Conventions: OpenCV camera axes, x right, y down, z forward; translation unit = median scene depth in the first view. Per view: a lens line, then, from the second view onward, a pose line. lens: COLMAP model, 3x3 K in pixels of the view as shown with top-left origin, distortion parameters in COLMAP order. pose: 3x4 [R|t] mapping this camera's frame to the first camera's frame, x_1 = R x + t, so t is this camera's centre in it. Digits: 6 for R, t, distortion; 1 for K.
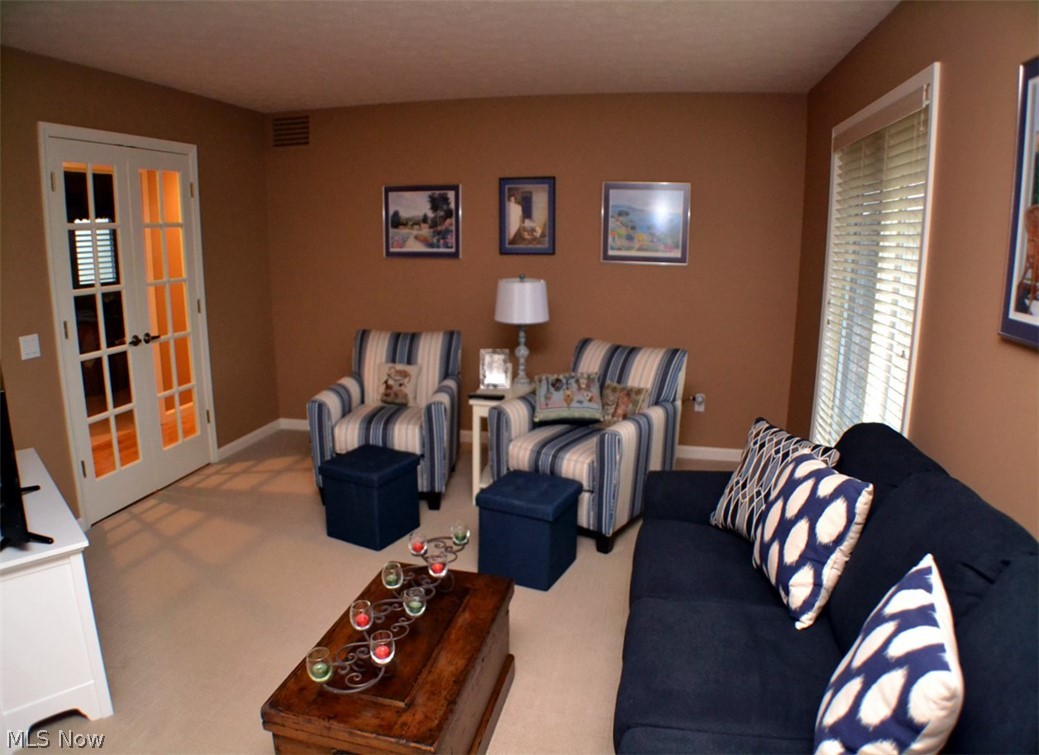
lens RADIAL K [[662.8, 0, 506.7], [0, 662.8, 373.1], [0, 0, 1]] dist [-0.168270, 0.043310]
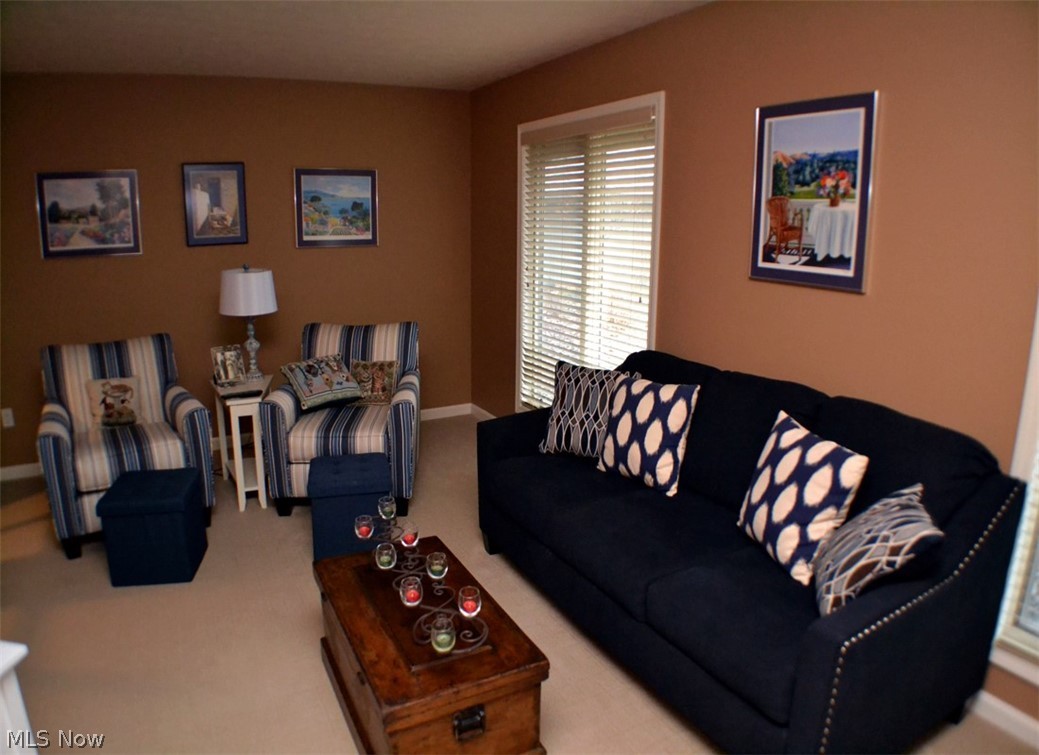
lens RADIAL K [[665.1, 0, 519.5], [0, 665.1, 377.5], [0, 0, 1]] dist [-0.168093, 0.046519]
pose [[0.753020, -0.157895, 0.638772, -0.292391], [0.136241, 0.987159, 0.083401, -0.011025], [-0.643738, 0.024224, 0.764862, 0.033131]]
